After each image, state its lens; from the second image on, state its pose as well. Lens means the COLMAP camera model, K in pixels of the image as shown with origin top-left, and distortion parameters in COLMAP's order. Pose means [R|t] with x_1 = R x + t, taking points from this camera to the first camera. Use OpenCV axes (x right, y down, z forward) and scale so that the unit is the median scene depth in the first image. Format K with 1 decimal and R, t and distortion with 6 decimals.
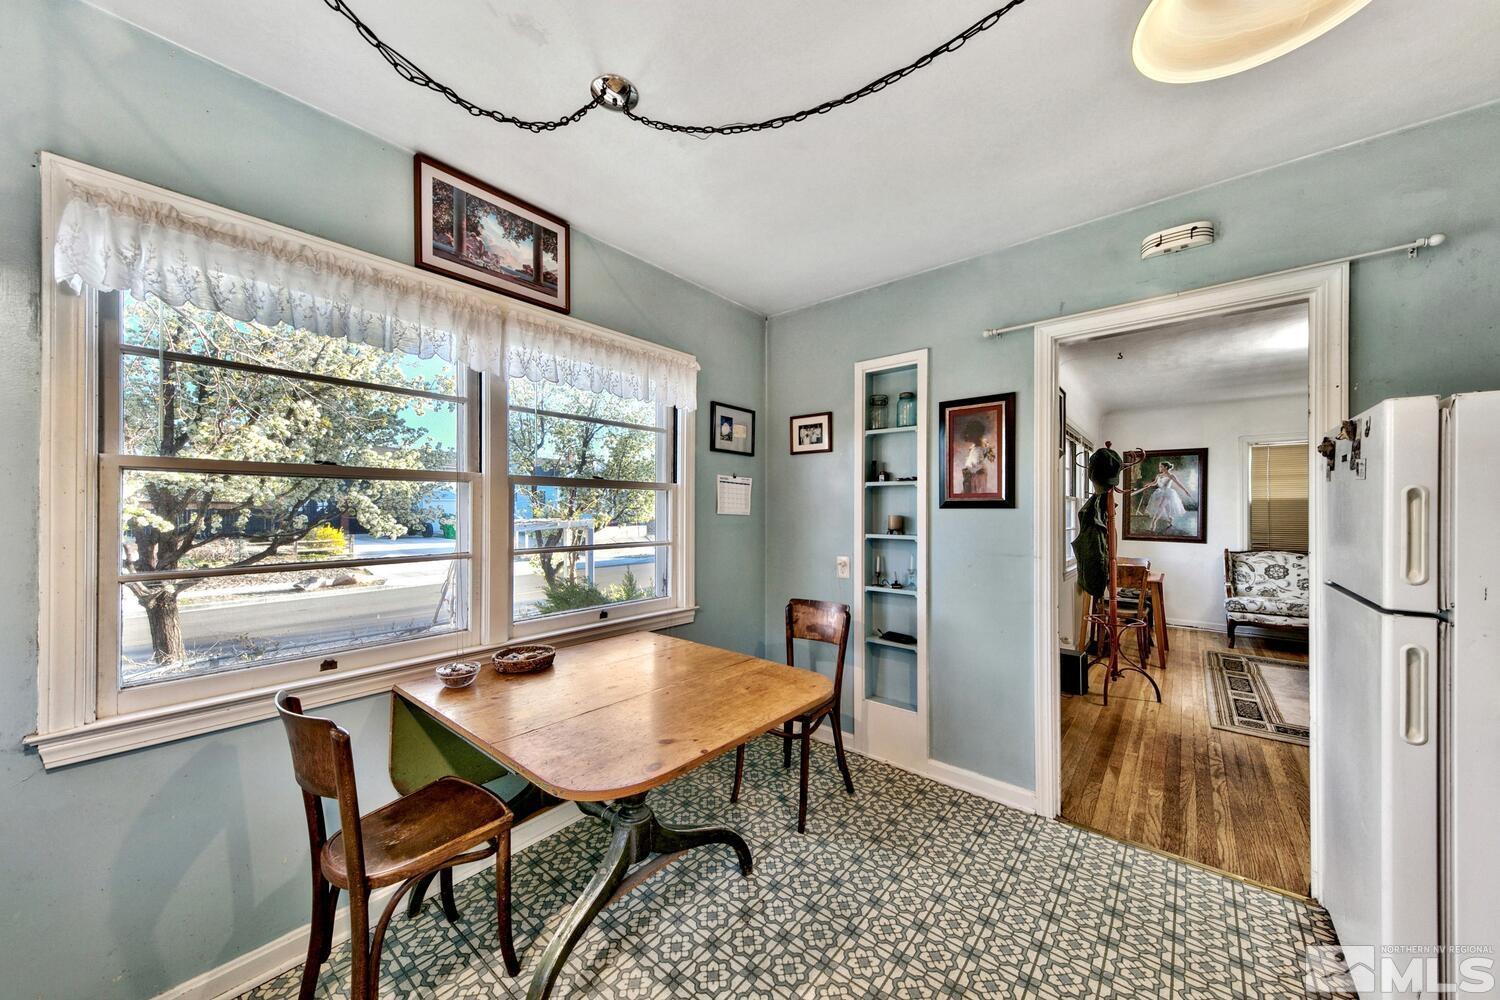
lens RADIAL K [[523.2, 0, 757.0], [0, 523.2, 509.7], [0, 0, 1]] dist [0.001587, 0.000189]
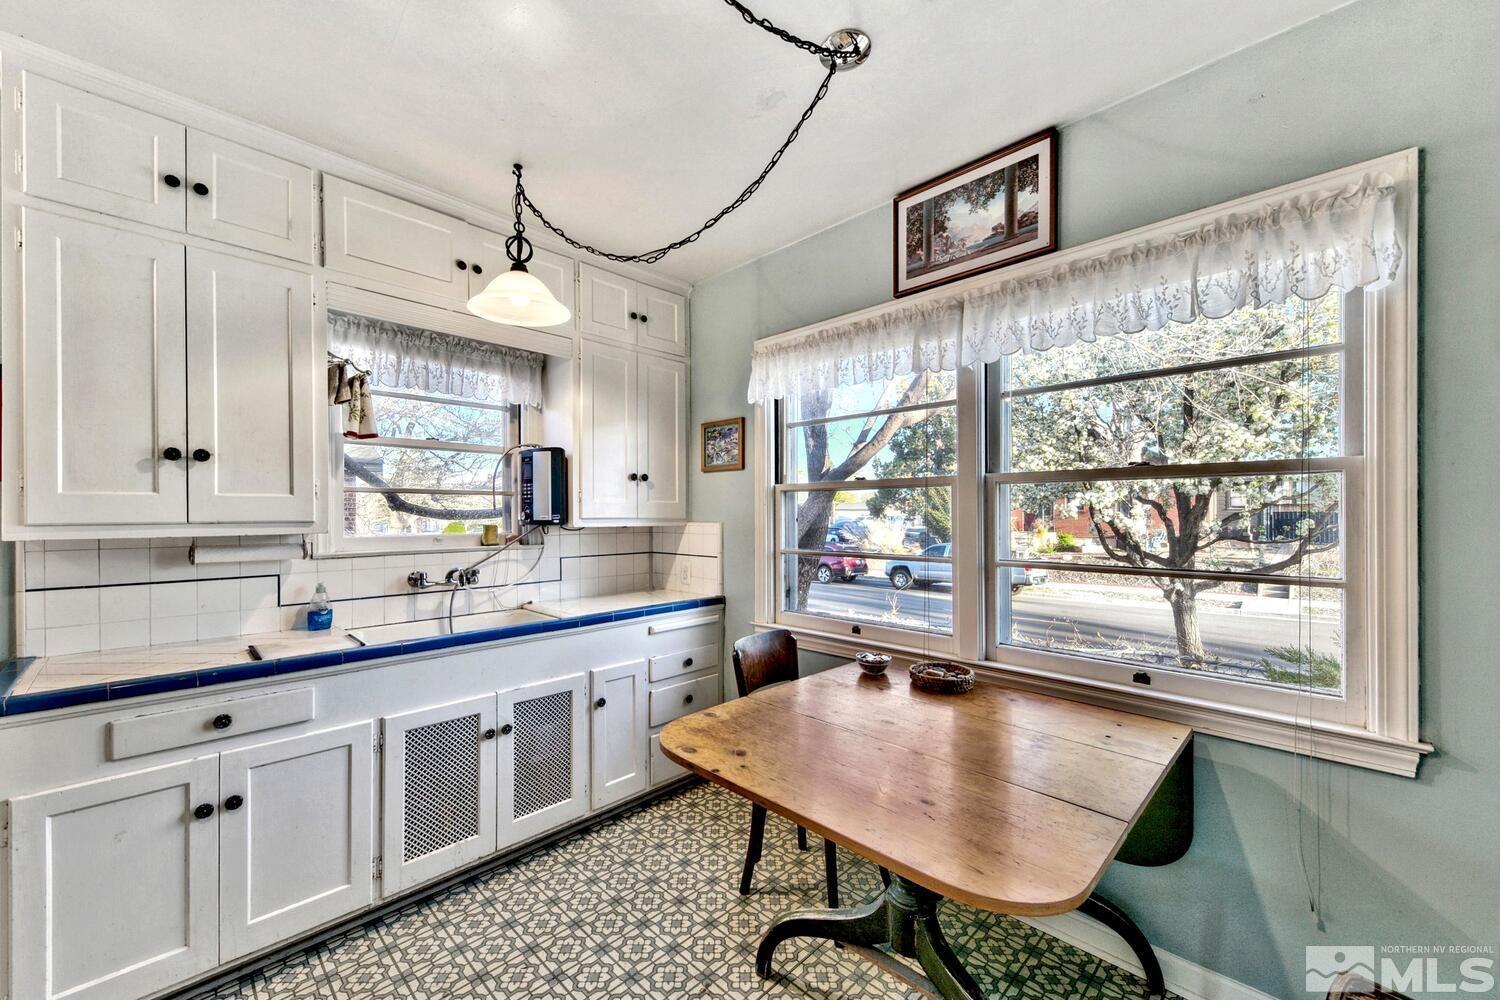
lens RADIAL K [[607.5, 0, 751.9], [0, 607.5, 515.4], [0, 0, 1]] dist [0.002133, -0.000608]
pose [[-0.116011, -0.000309, -0.993248, 0.604875], [0.005539, 0.999984, -0.000958, 0.002423], [0.993232, -0.005613, -0.116008, 0.741933]]
